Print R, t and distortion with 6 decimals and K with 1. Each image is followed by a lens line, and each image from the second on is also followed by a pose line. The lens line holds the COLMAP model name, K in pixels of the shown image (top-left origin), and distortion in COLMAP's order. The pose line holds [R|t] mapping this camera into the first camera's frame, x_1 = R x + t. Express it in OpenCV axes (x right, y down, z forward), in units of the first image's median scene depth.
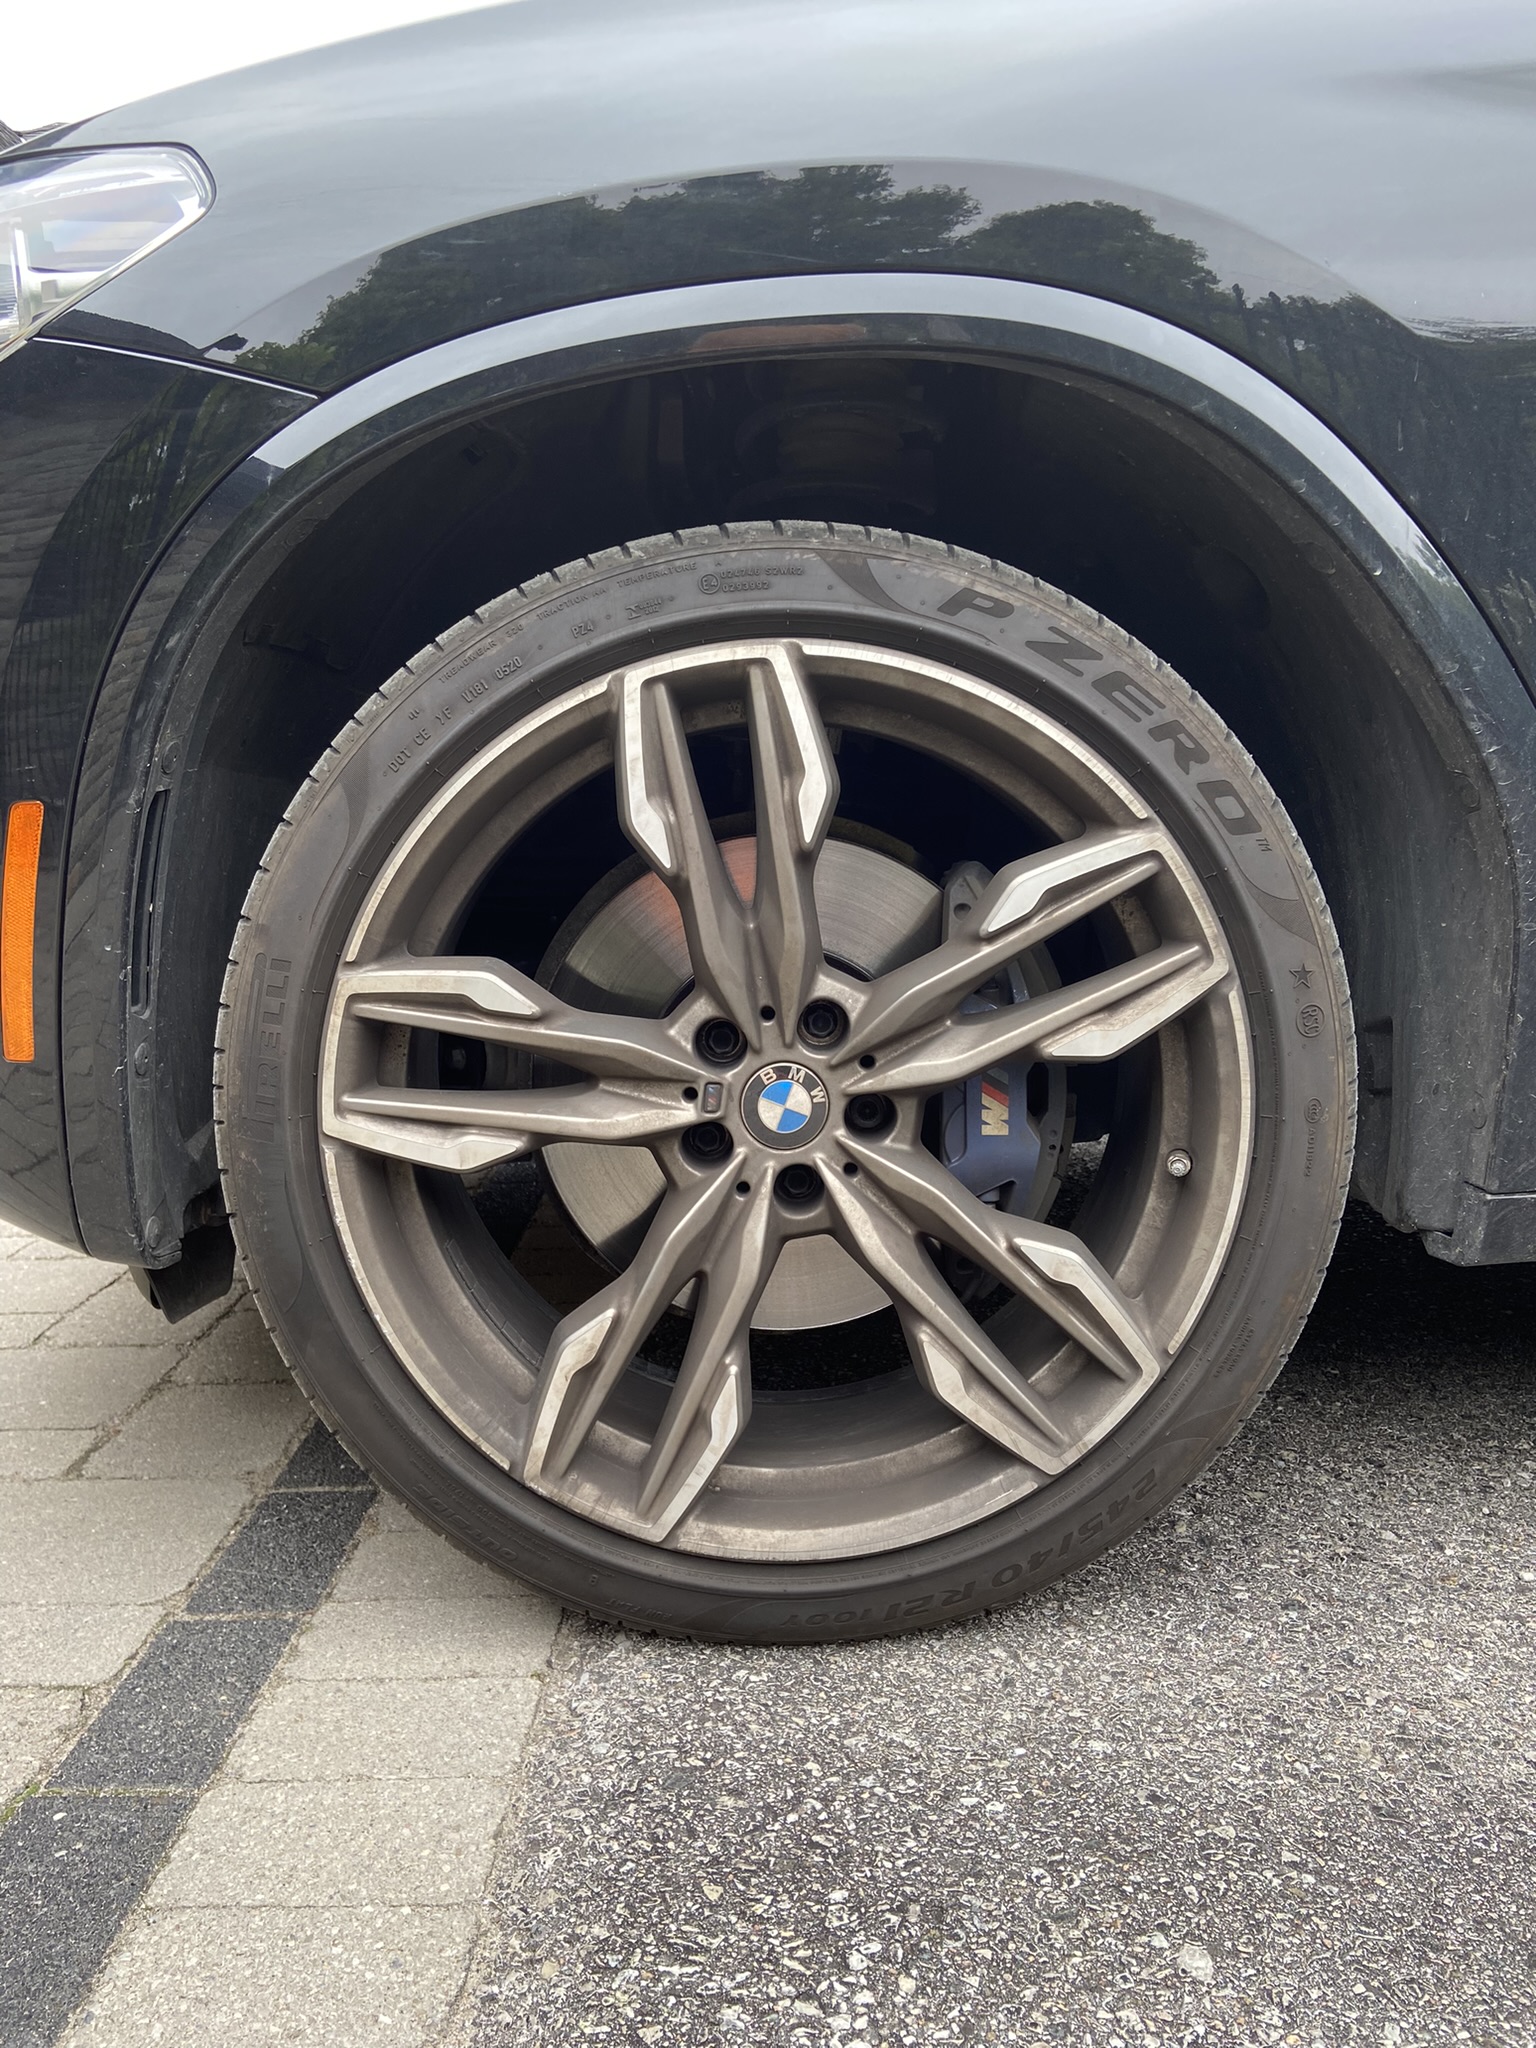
lens RADIAL K [[1548.1, 0, 749.1], [0, 1548.1, 1025.6], [0, 0, 1]] dist [0.121658, -0.150471]
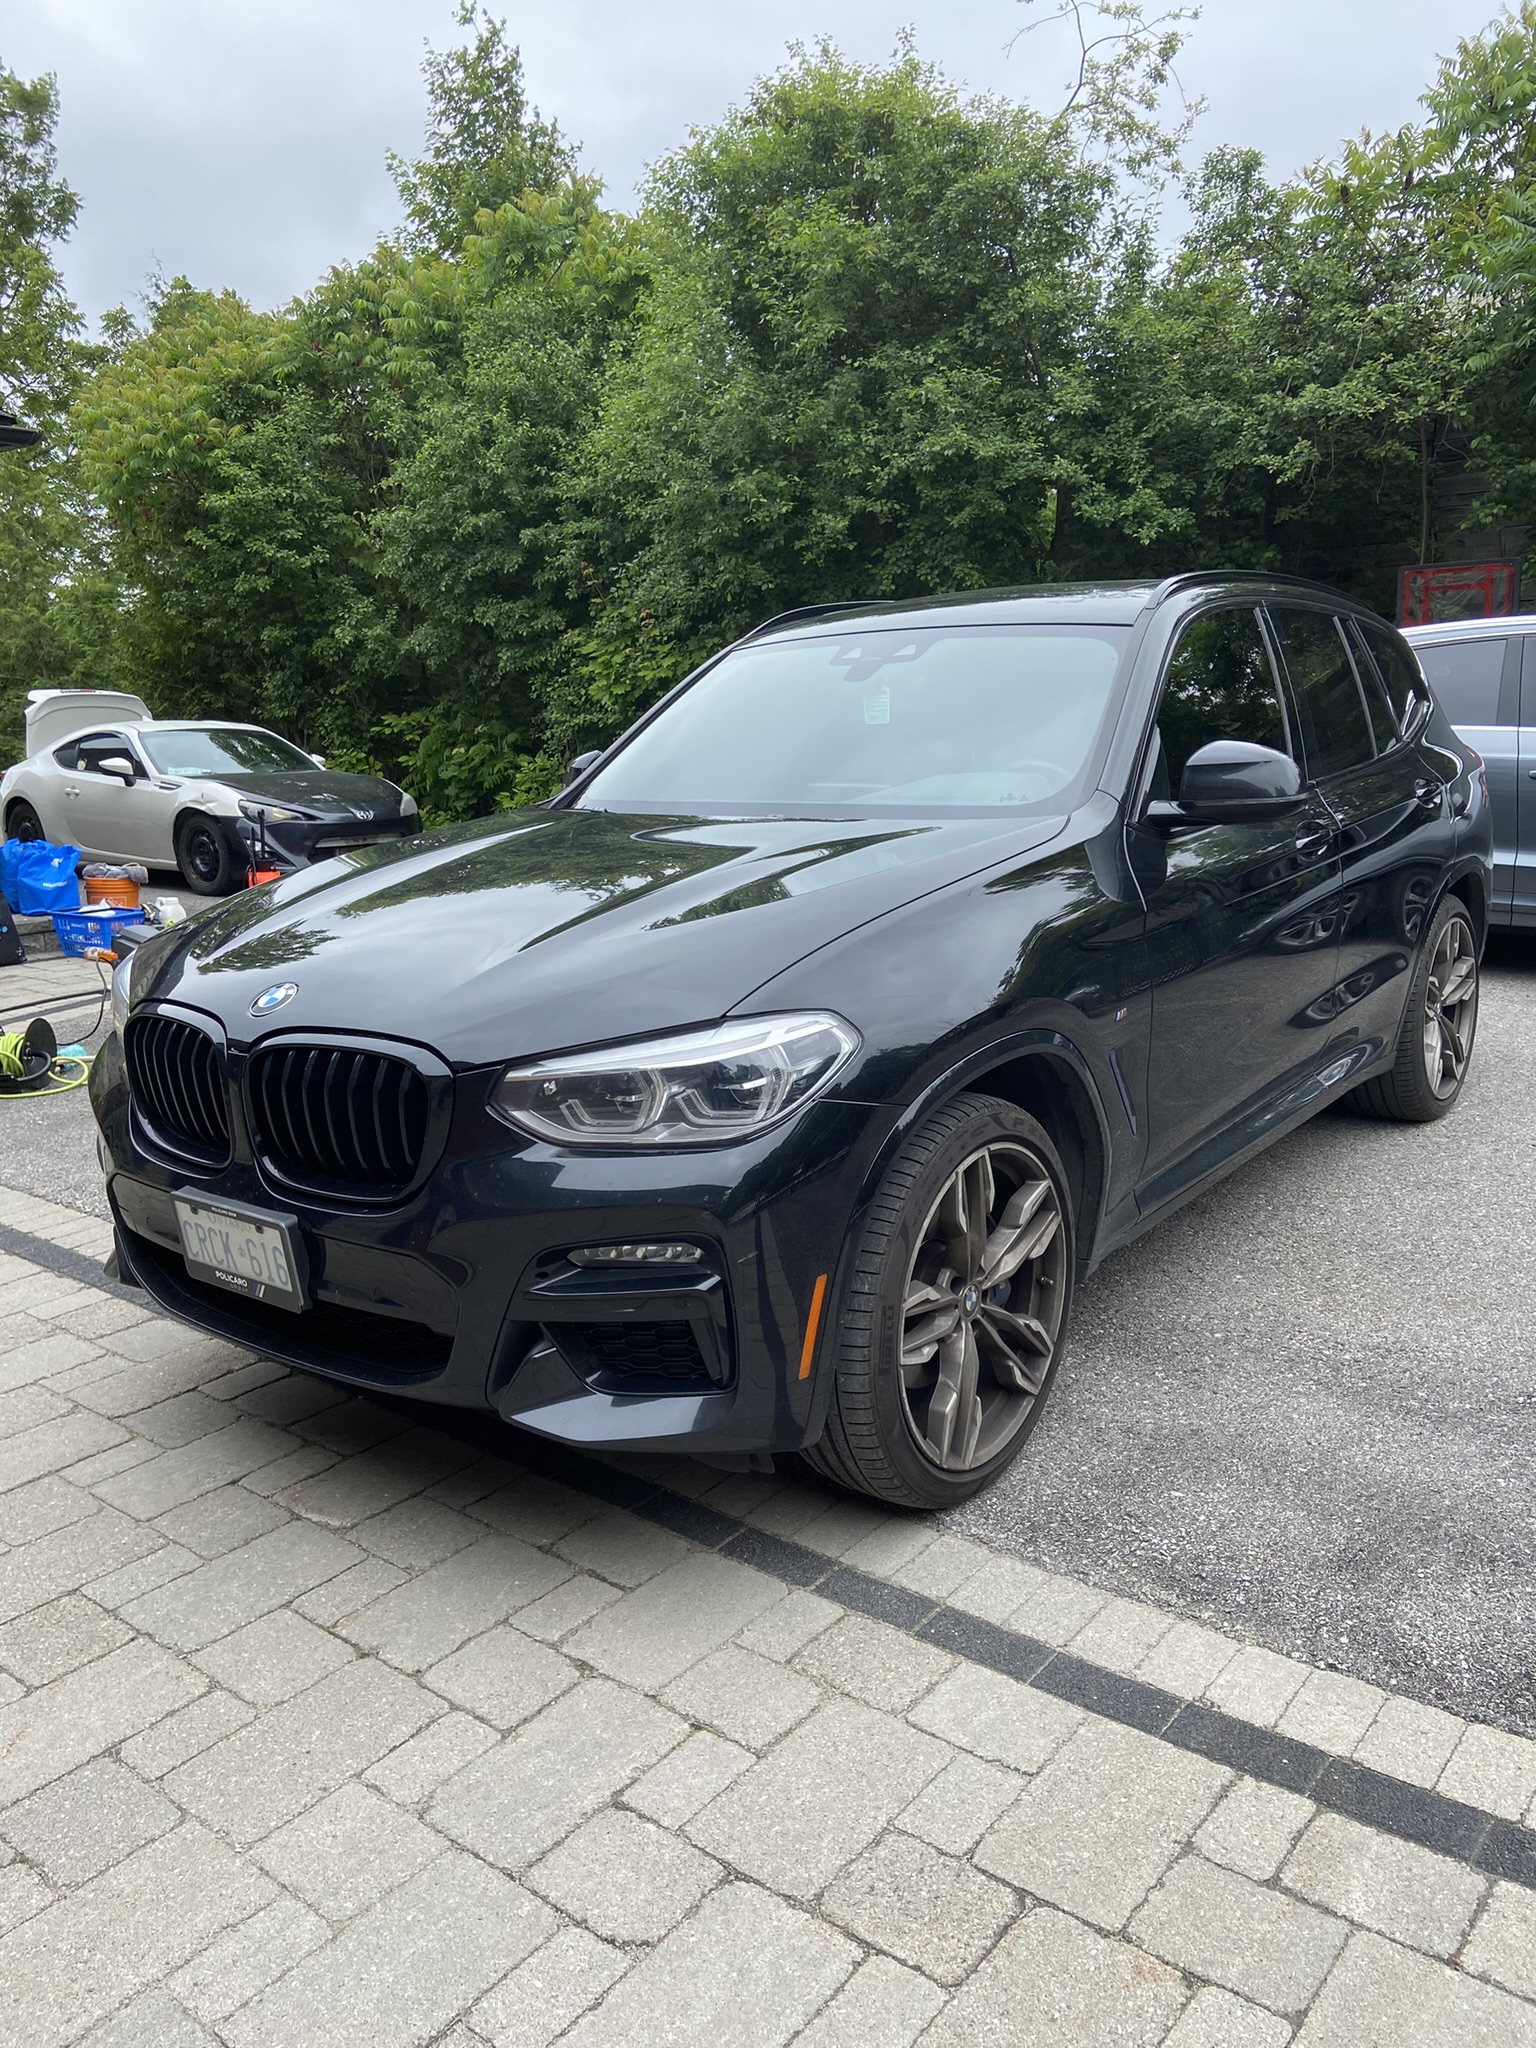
lens RADIAL K [[1548.1, 0, 753.9], [0, 1548.1, 1030.0], [0, 0, 1]] dist [0.121658, -0.150471]
pose [[0.623209, -0.169374, 0.763494, -2.343479], [0.125339, 0.985278, 0.116265, -0.826809], [-0.771946, 0.023238, 0.635264, -0.492791]]
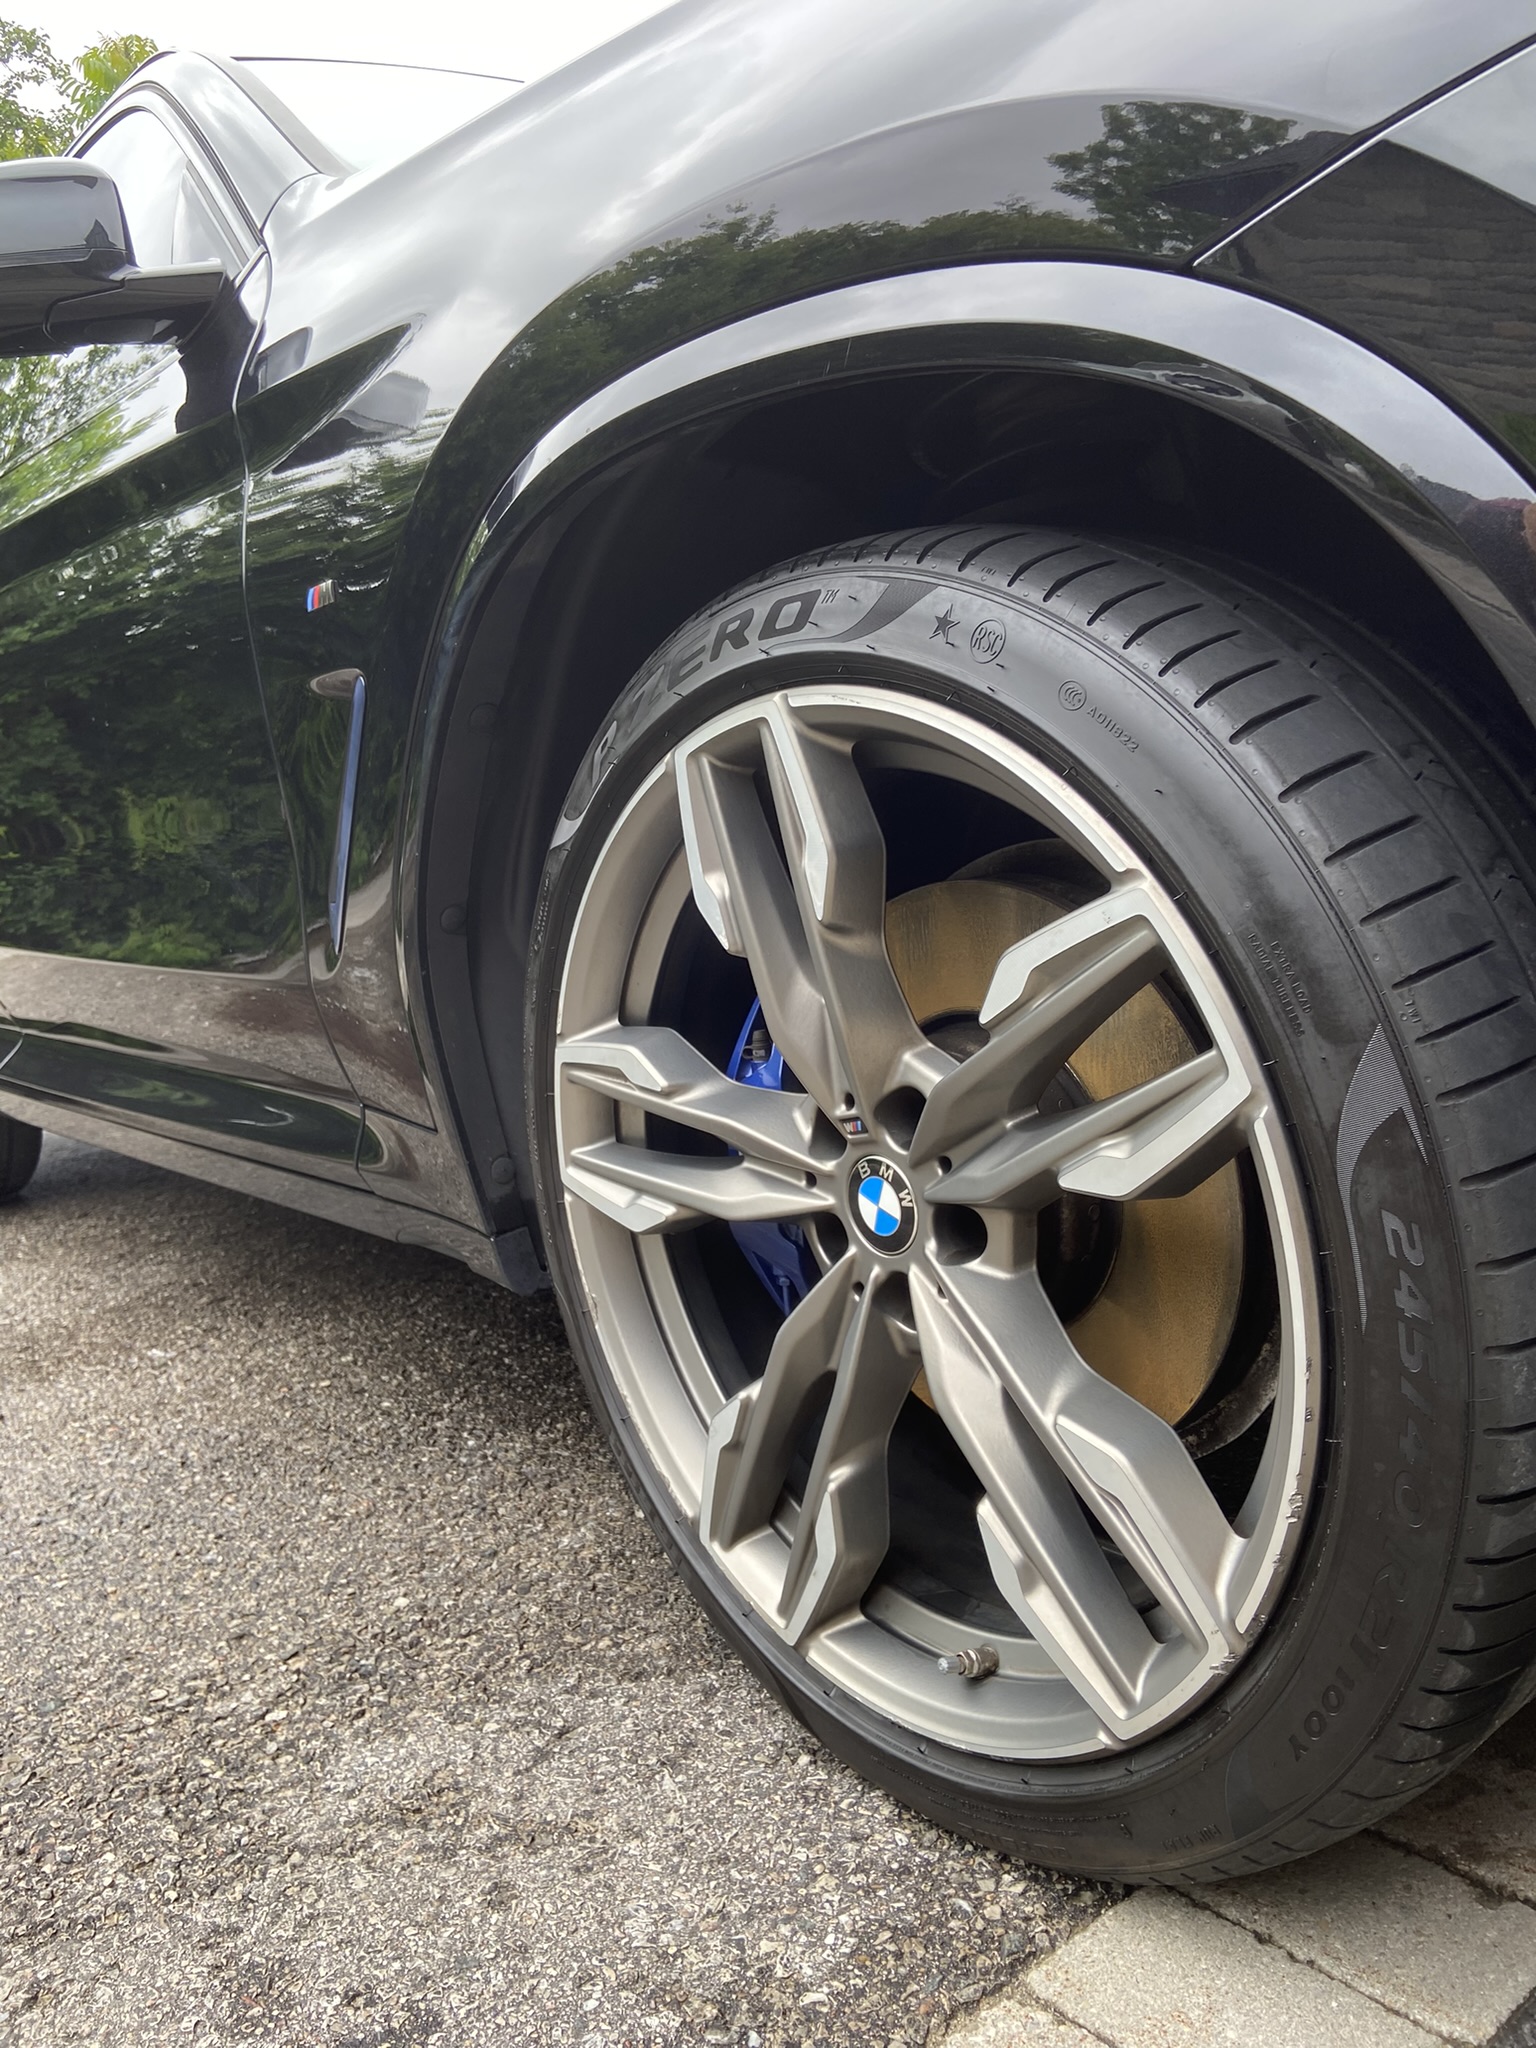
lens RADIAL K [[1548.1, 0, 748.5], [0, 1548.1, 1010.1], [0, 0, 1]] dist [0.121658, -0.150471]
pose [[0.615514, 0.019648, -0.787881, 0.696206], [0.017915, 0.999082, 0.038911, -0.098054], [0.787922, -0.038065, 0.614597, 0.419627]]
